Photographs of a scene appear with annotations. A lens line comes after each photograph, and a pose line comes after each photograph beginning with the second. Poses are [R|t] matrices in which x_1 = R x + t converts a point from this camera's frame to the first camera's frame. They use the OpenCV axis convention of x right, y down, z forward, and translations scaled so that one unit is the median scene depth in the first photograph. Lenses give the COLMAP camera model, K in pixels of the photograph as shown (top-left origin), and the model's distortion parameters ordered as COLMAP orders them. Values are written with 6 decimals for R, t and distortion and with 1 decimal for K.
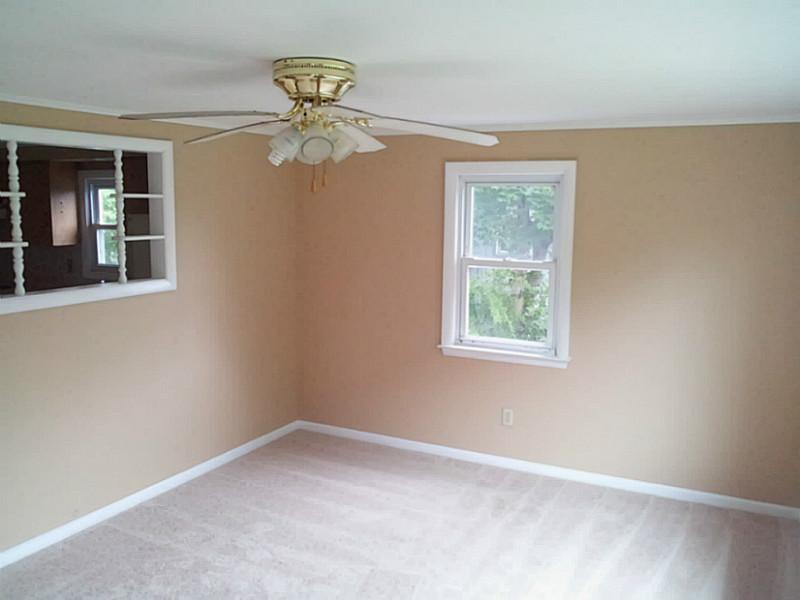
lens RADIAL K [[785.0, 0, 401.1], [0, 785.0, 305.4], [0, 0, 1]] dist [0.139148, 0.007819]
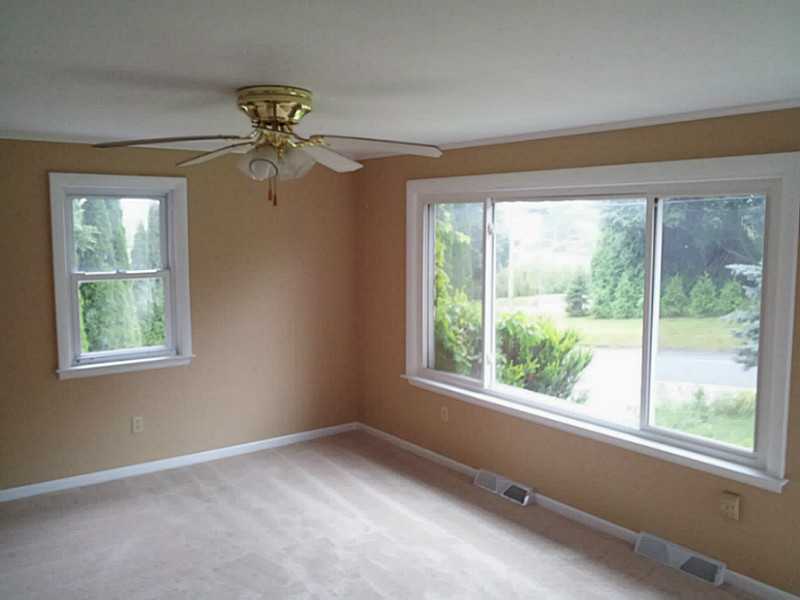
lens RADIAL K [[785.0, 0, 401.1], [0, 785.0, 305.4], [0, 0, 1]] dist [0.139148, 0.007819]
pose [[0.483093, -0.120169, 0.867283, -0.636598], [0.136629, 0.988749, 0.060894, -0.030197], [-0.864843, 0.089079, 0.494076, 0.198443]]
